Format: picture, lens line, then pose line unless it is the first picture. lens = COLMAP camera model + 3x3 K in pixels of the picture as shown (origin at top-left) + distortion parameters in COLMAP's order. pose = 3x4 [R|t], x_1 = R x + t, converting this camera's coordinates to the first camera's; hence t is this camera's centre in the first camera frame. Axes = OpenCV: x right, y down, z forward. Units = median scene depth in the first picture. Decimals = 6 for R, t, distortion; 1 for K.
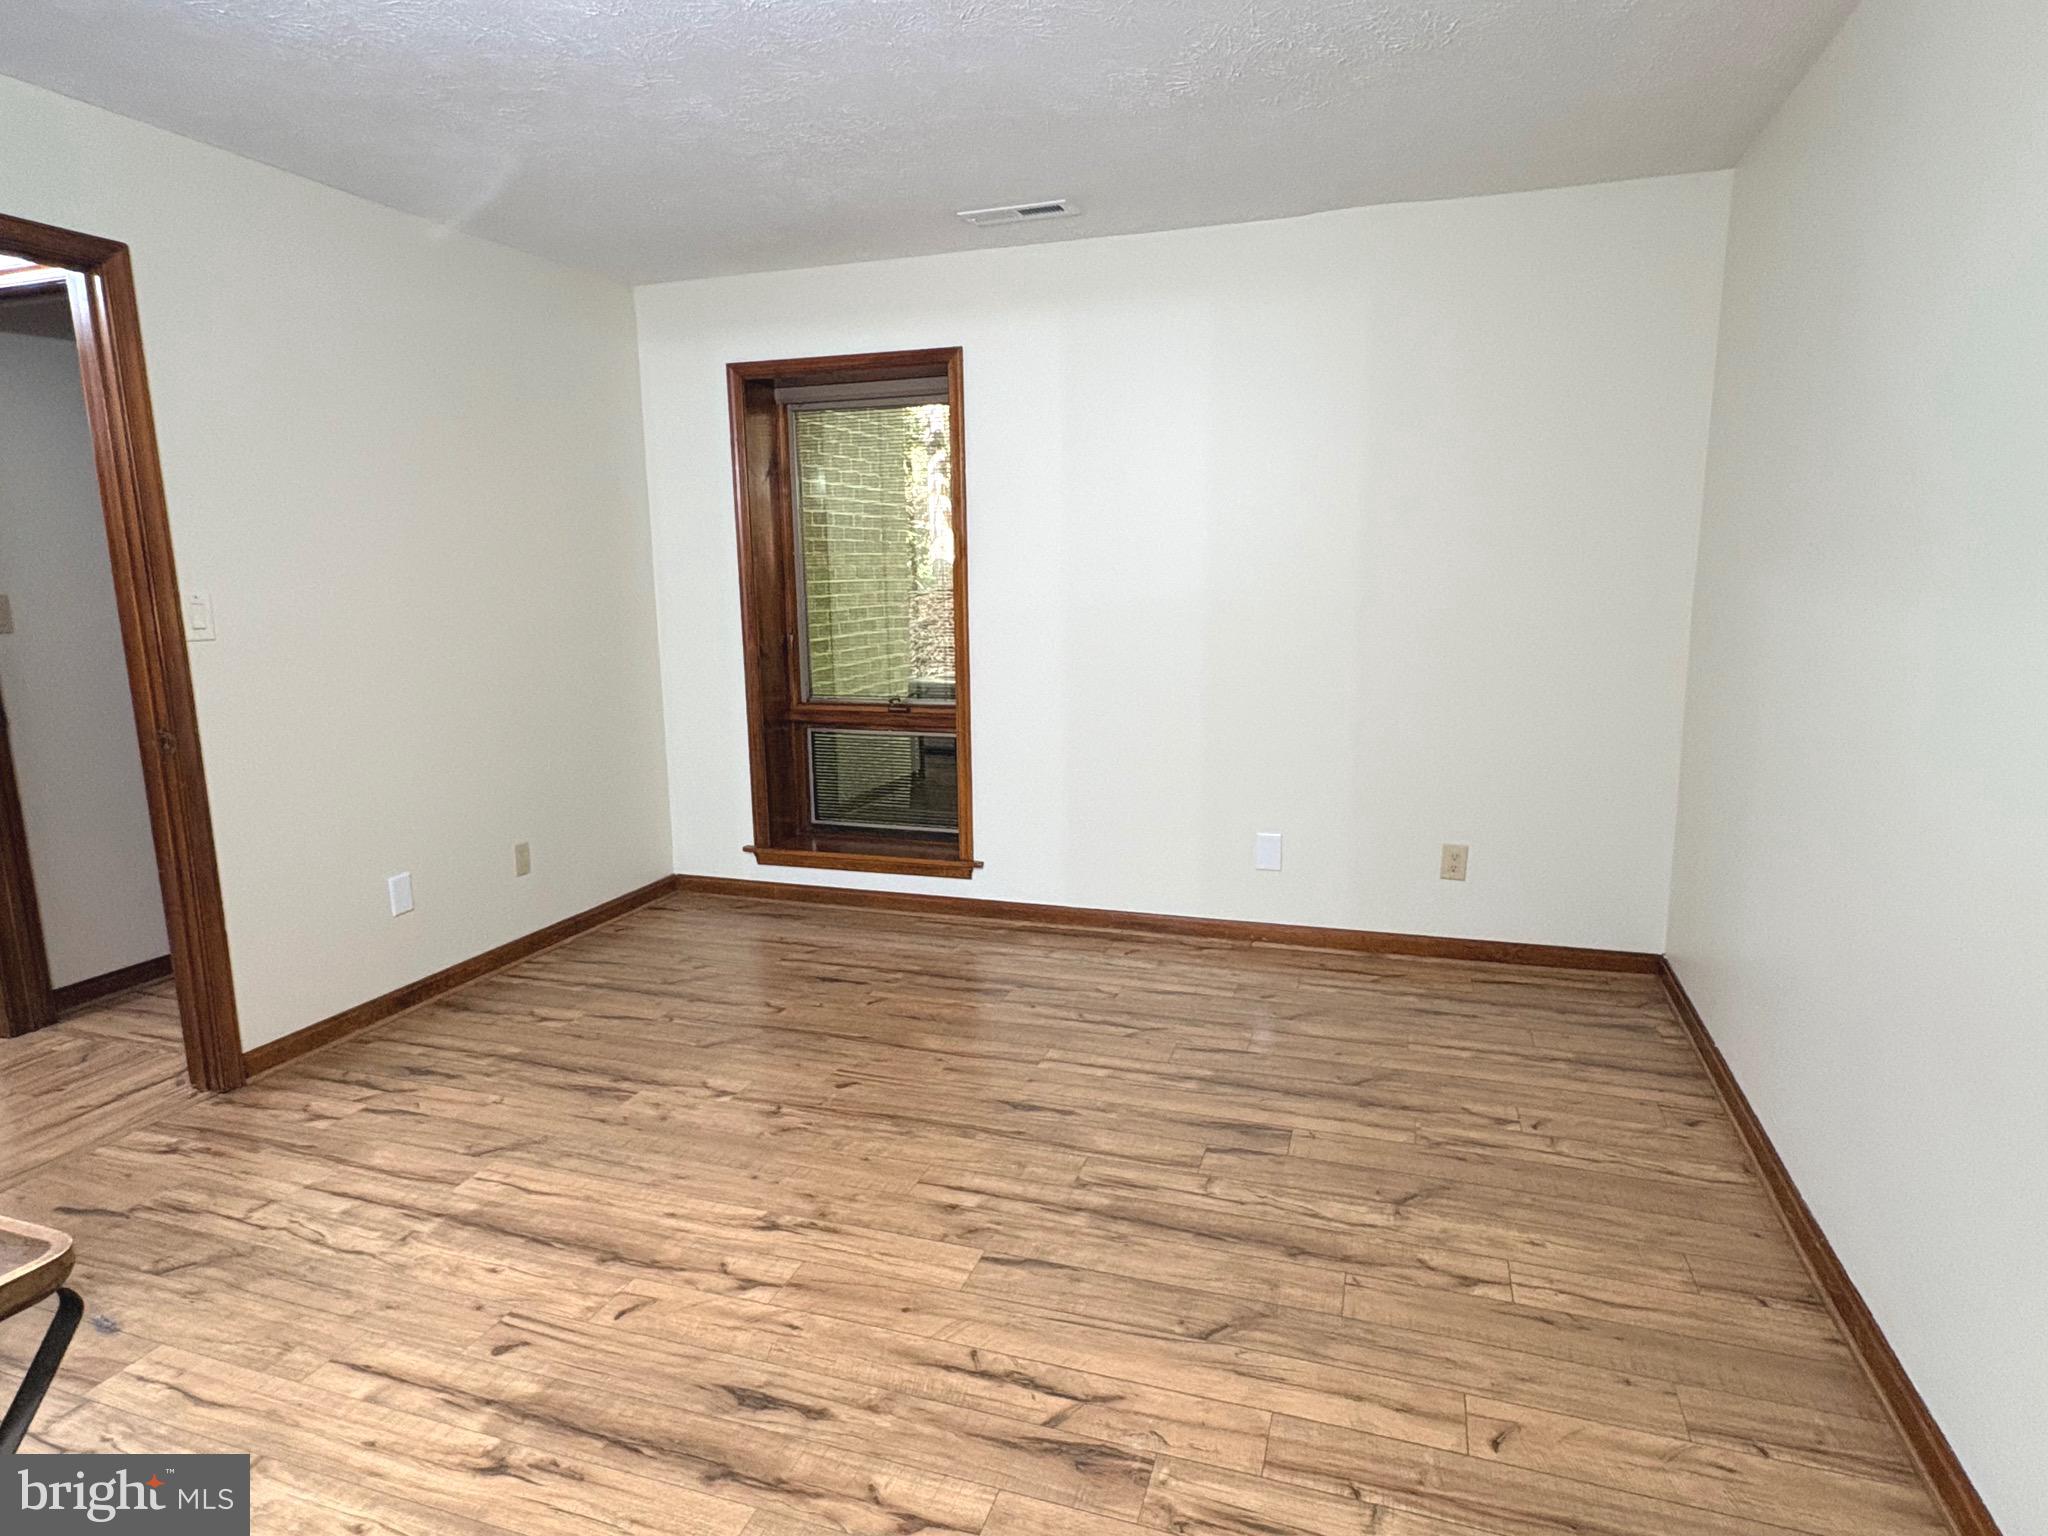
lens RADIAL K [[1147.6, 0, 1017.9], [0, 1147.6, 769.9], [0, 0, 1]] dist [-0.001028, 0.003982]
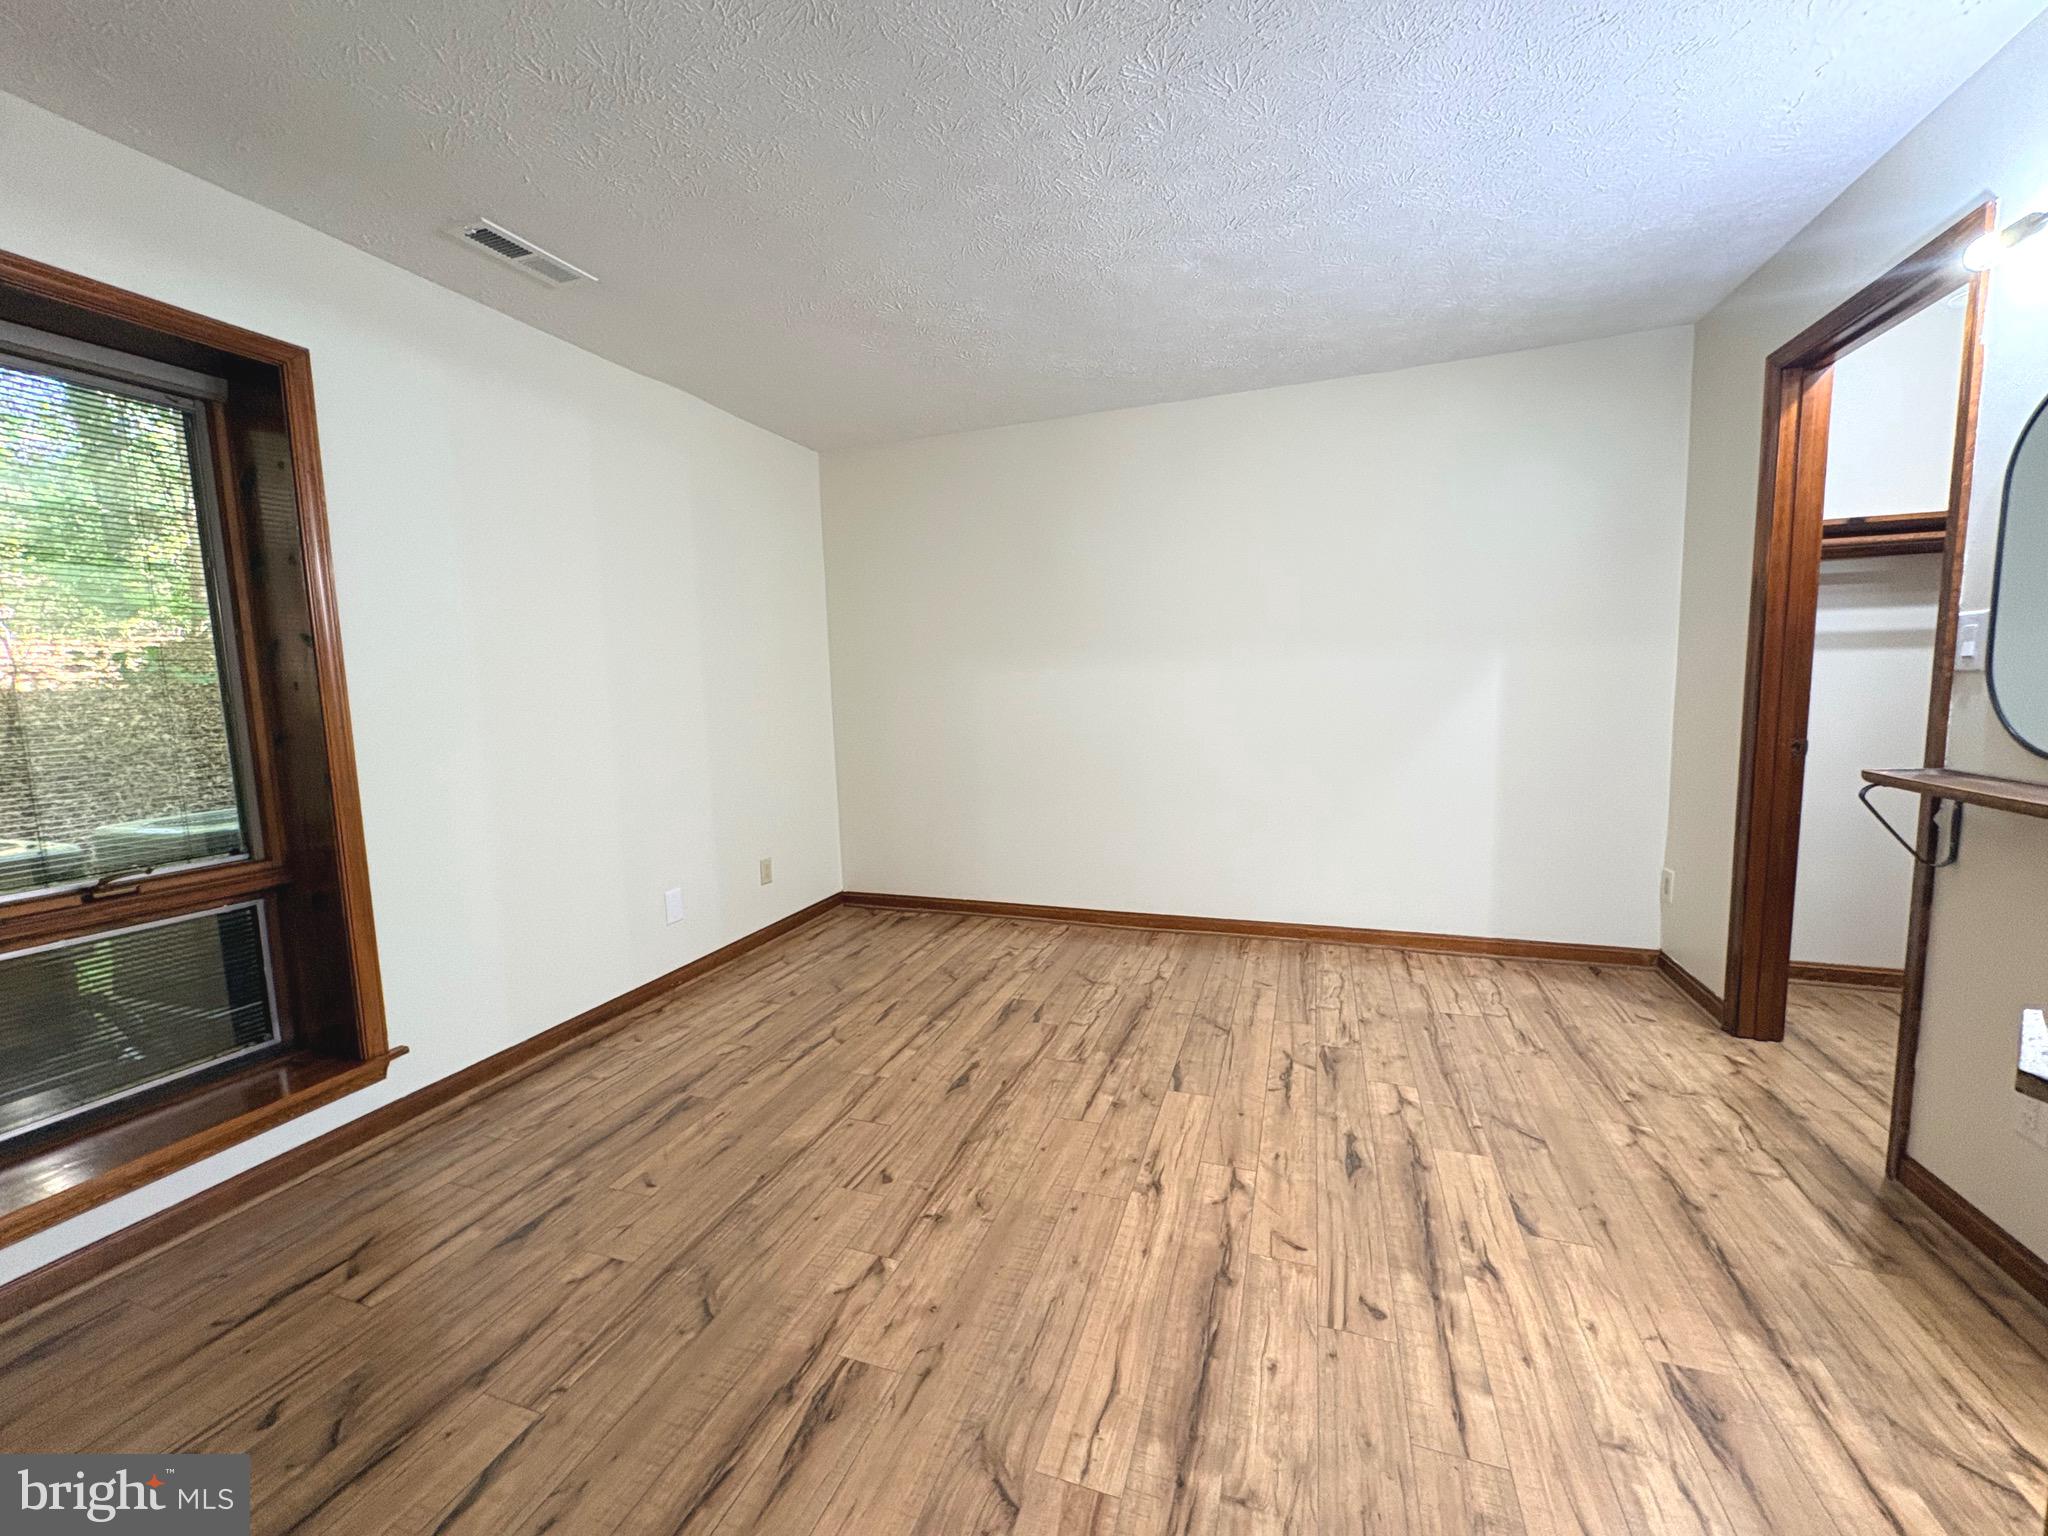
lens RADIAL K [[829.8, 0, 1019.4], [0, 829.8, 758.5], [0, 0, 1]] dist [0.003090, 0.000398]
pose [[0.009102, -0.079520, 0.996792, -1.019826], [0.203250, 0.976171, 0.076019, -0.113385], [-0.979085, 0.201906, 0.025048, 1.031606]]
